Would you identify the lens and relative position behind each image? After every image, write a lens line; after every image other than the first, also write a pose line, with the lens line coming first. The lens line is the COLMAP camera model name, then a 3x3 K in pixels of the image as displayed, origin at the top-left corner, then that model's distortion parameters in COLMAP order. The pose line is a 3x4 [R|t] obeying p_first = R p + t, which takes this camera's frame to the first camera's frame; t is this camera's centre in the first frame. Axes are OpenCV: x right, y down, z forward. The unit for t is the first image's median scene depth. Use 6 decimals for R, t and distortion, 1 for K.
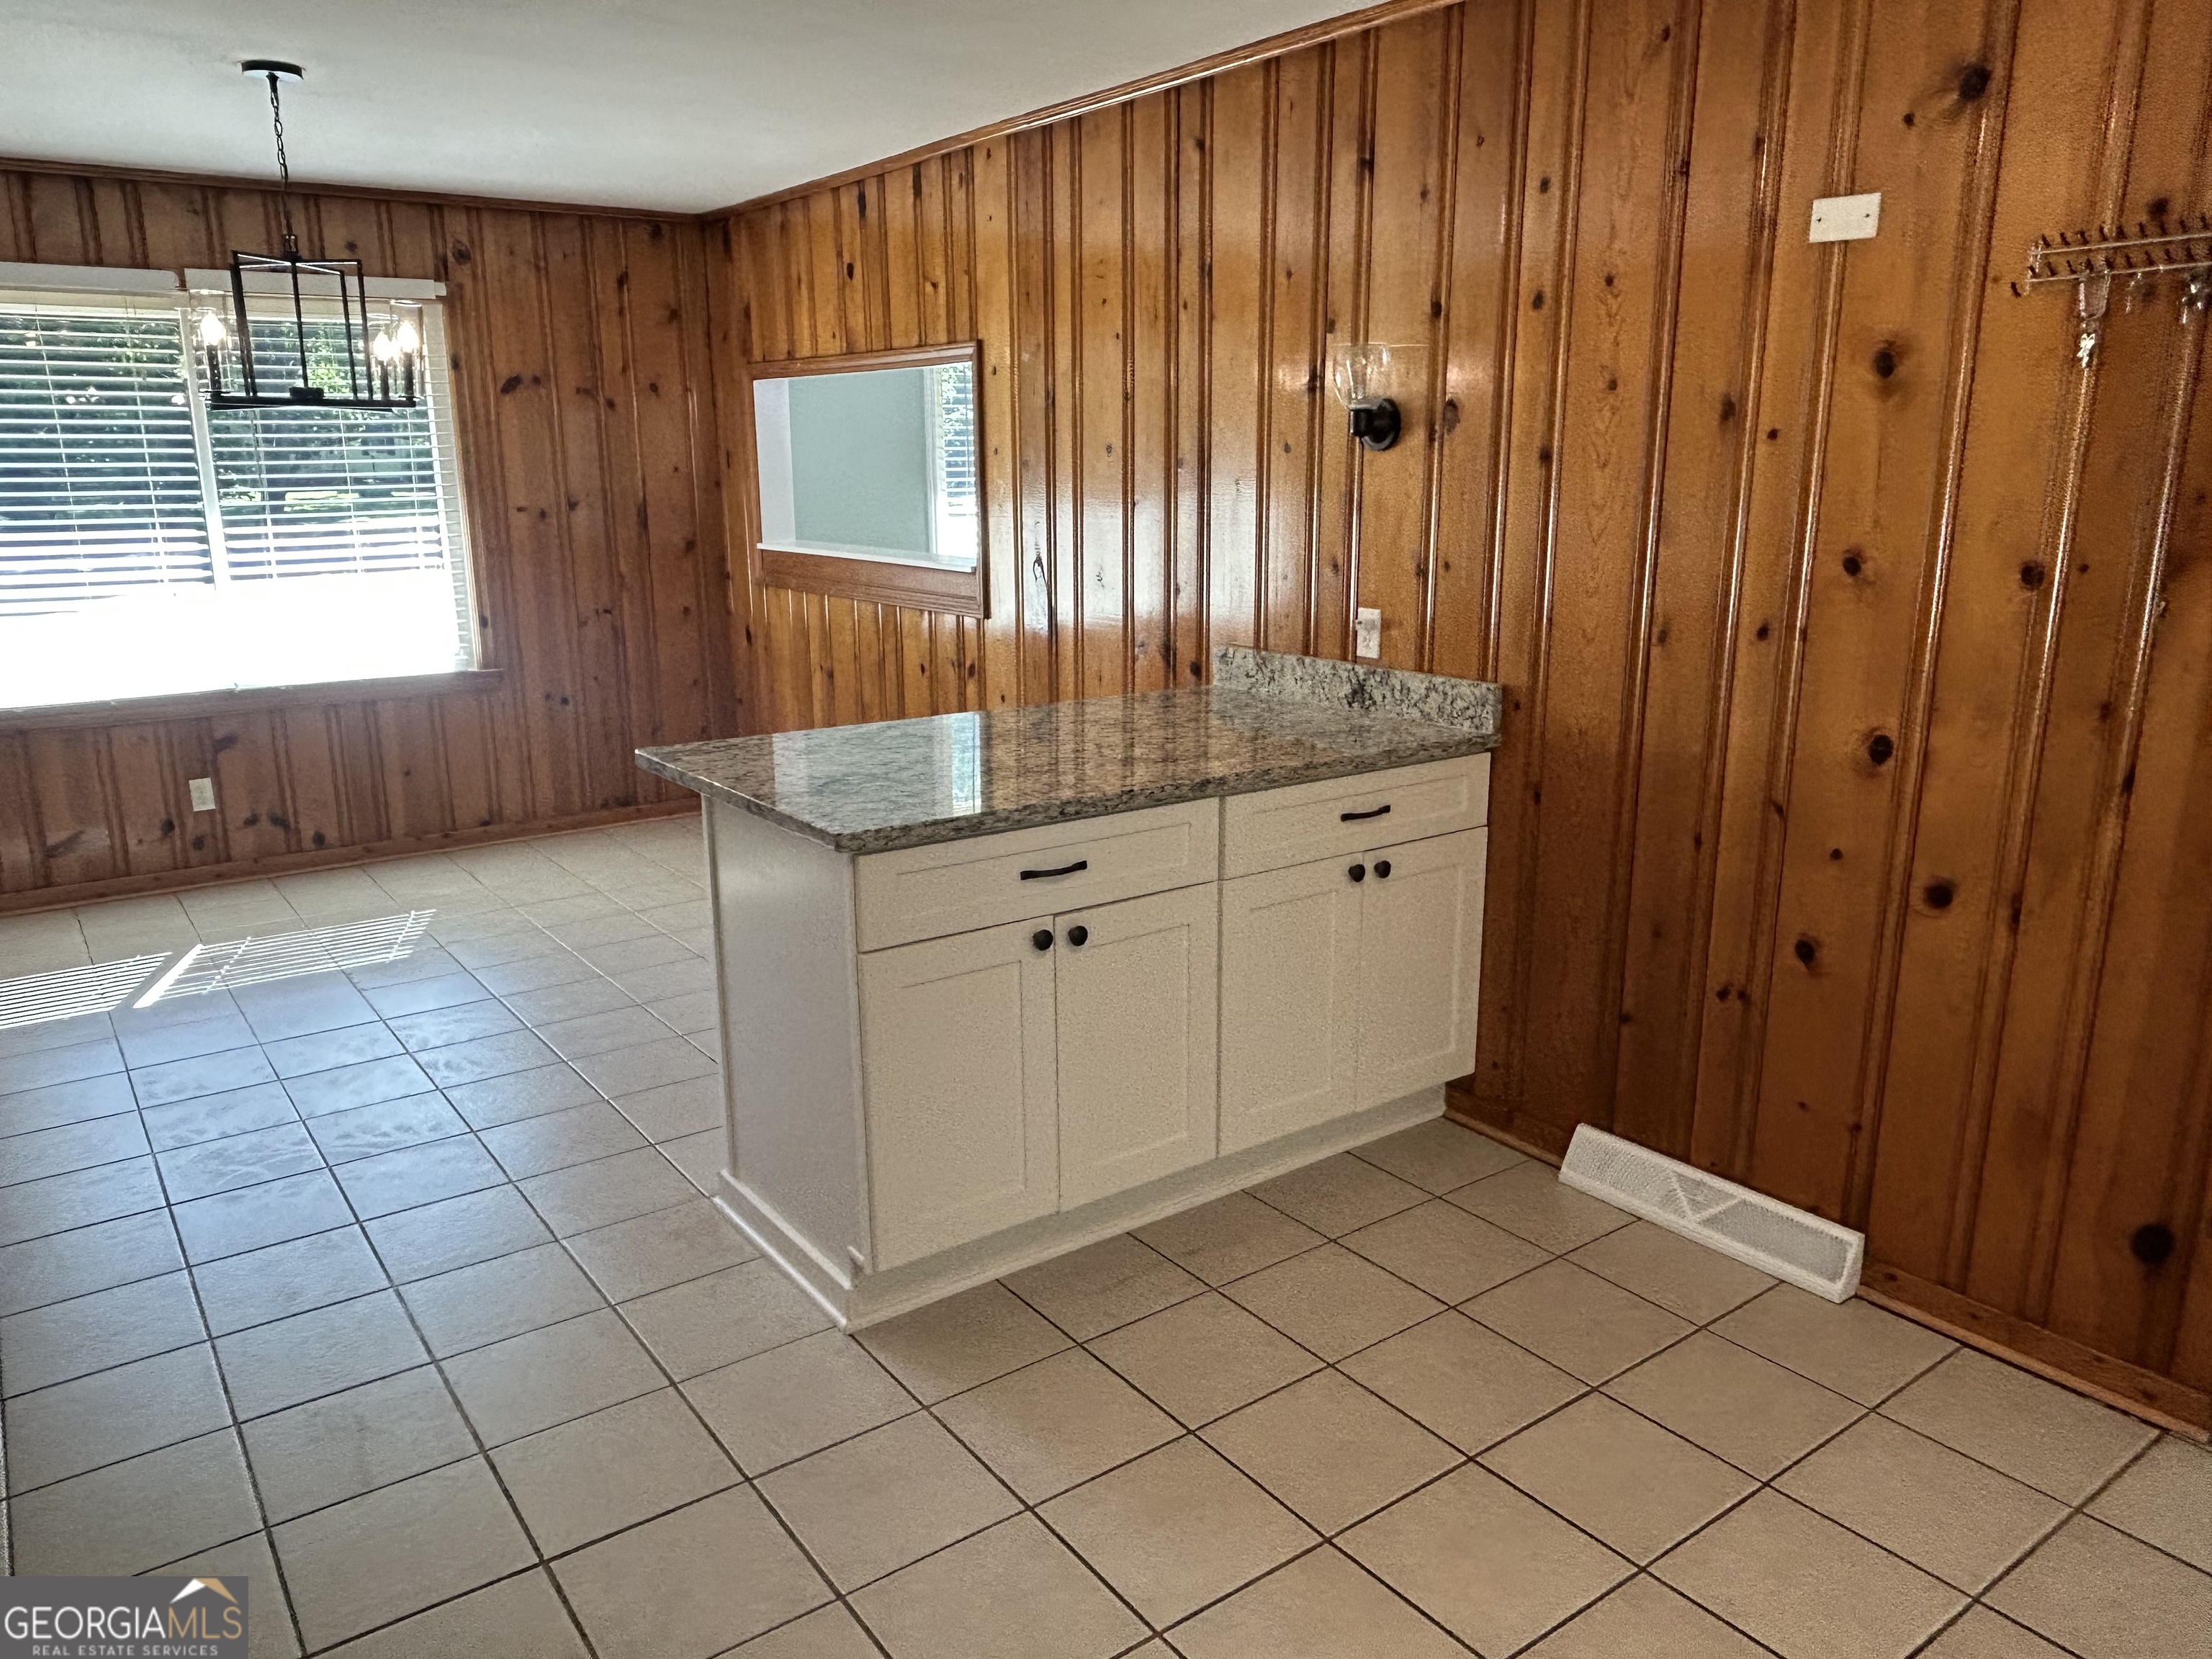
lens RADIAL K [[1542.7, 0, 1106.0], [0, 1542.7, 829.5], [0, 0, 1]] dist [-0.000349, -0.008467]
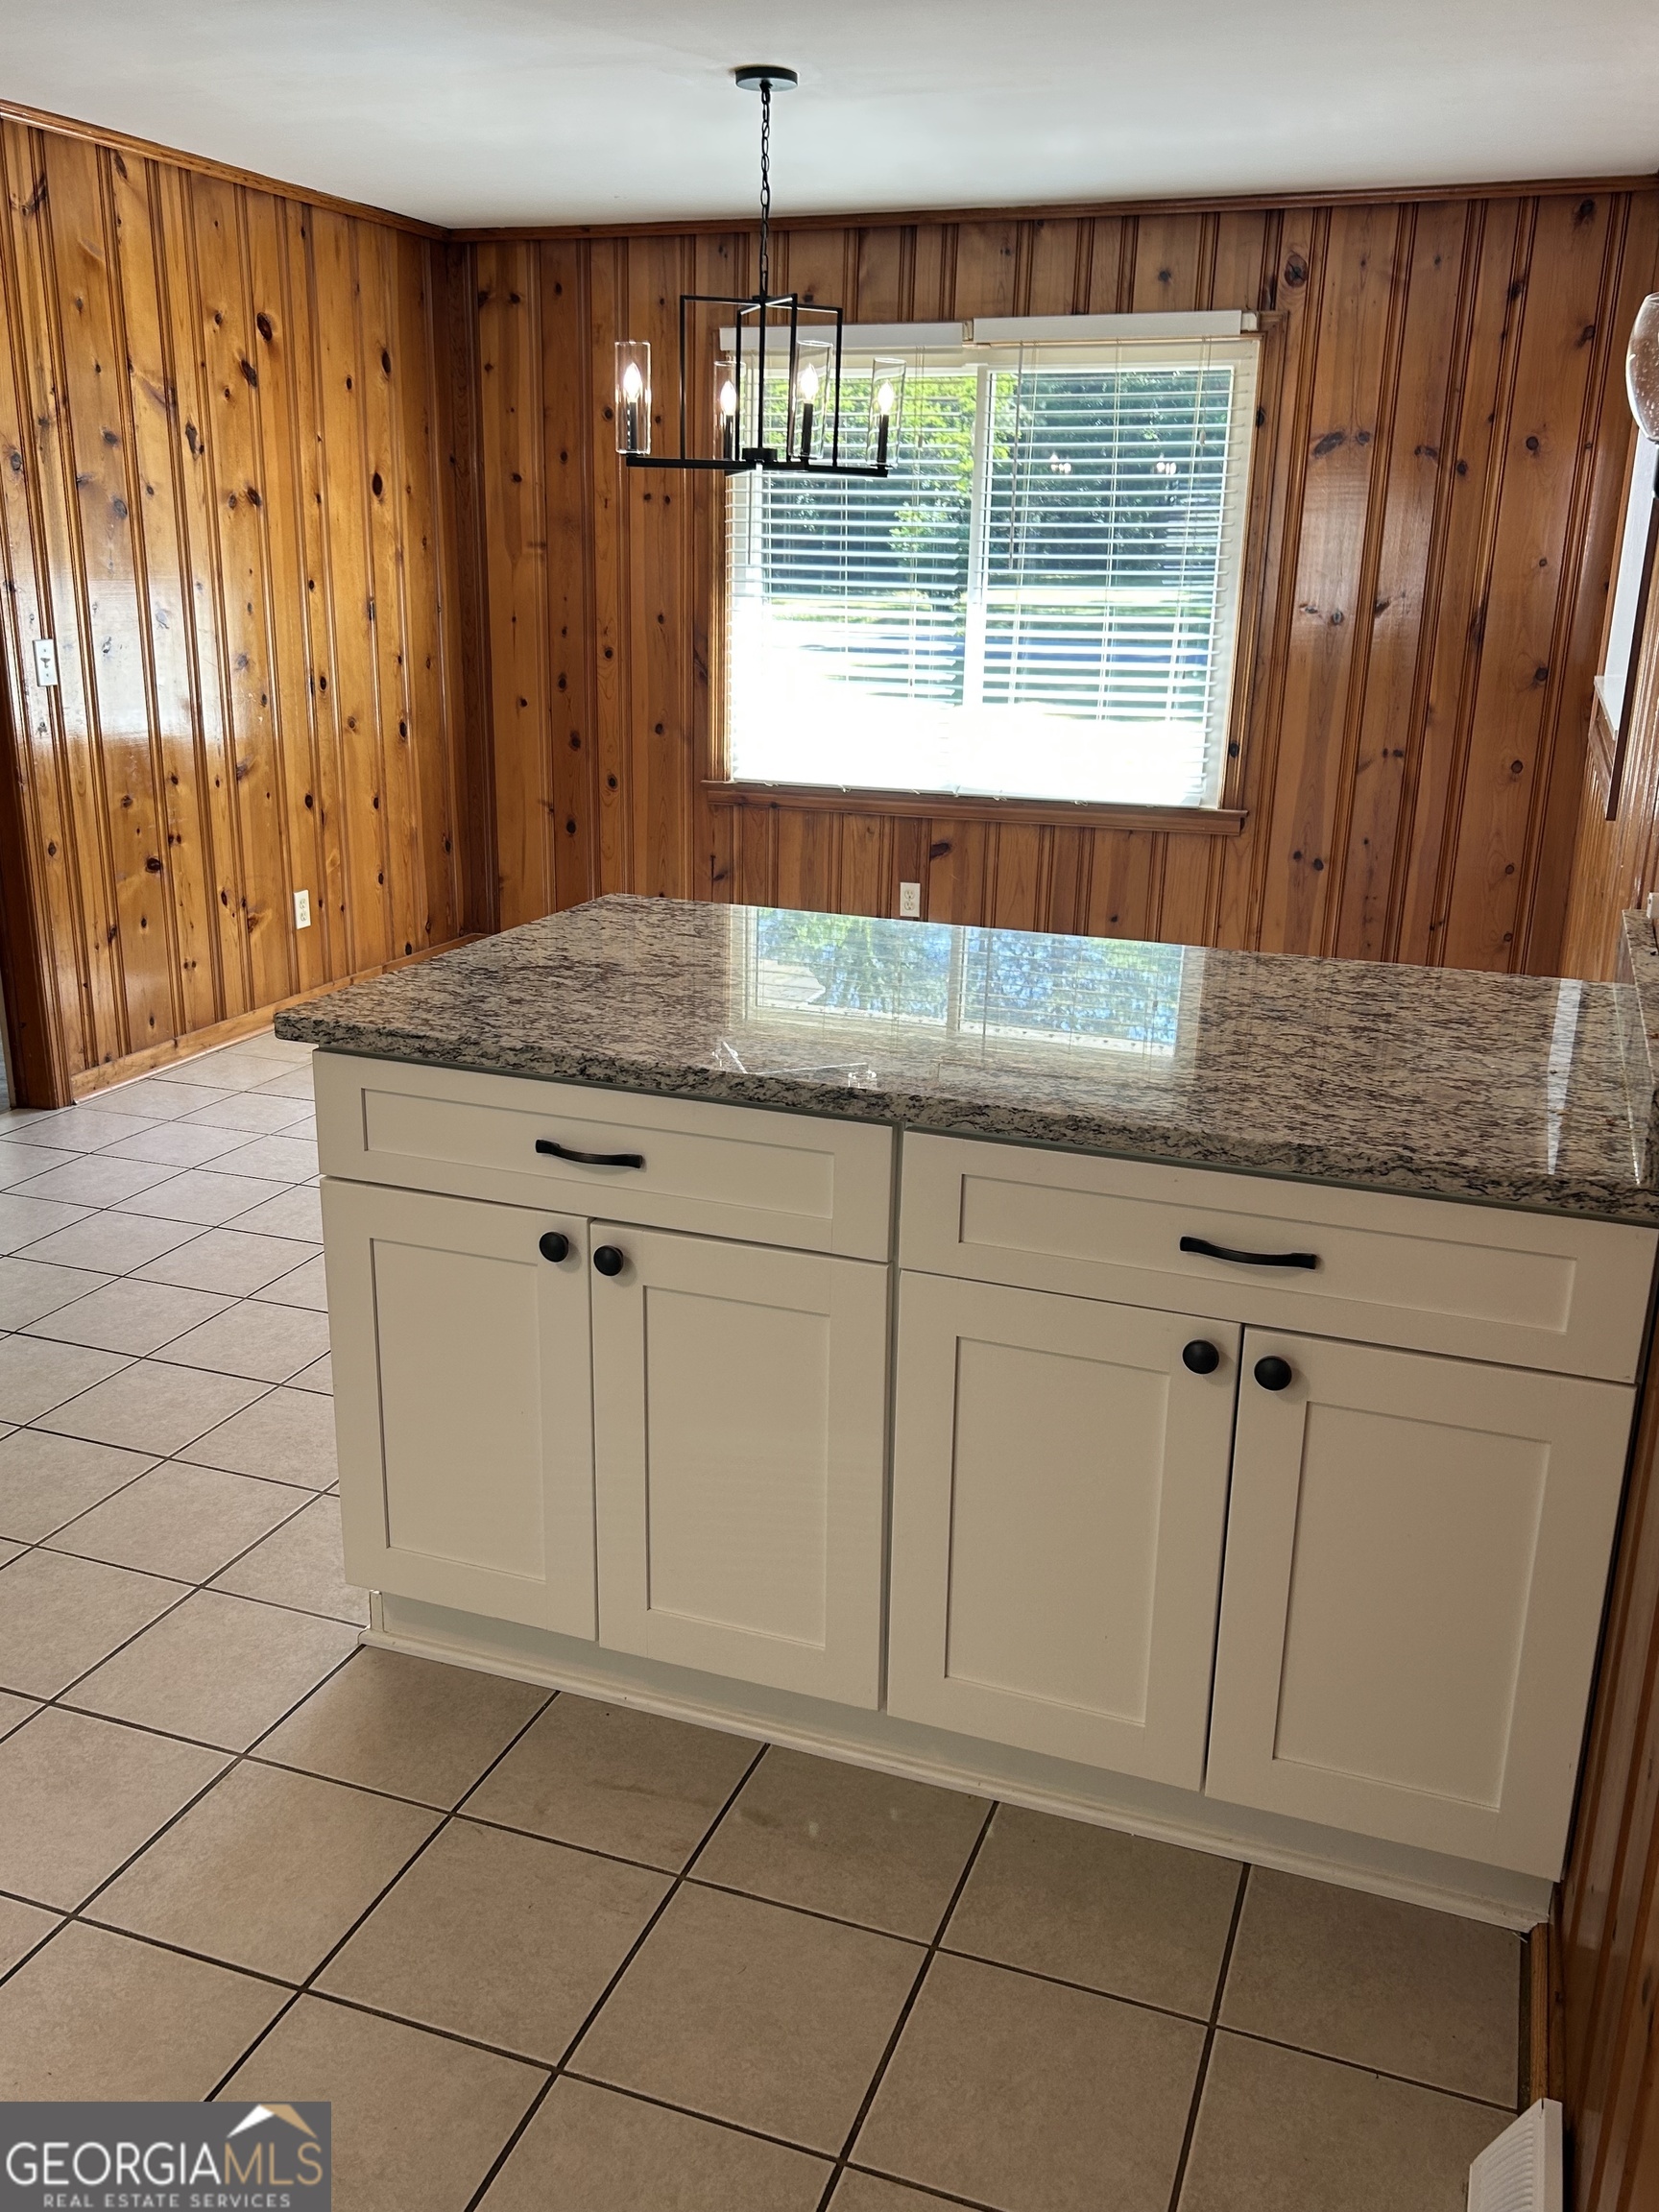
lens RADIAL K [[1860.8, 0, 829.5], [0, 1860.8, 1106.0], [0, 0, 1]] dist [0.078418, -0.097934]
pose [[0.553047, 0.256983, -0.792527, 0.326247], [-0.217990, 0.962737, 0.160055, -0.072181], [0.804127, 0.084245, 0.588458, 0.297488]]
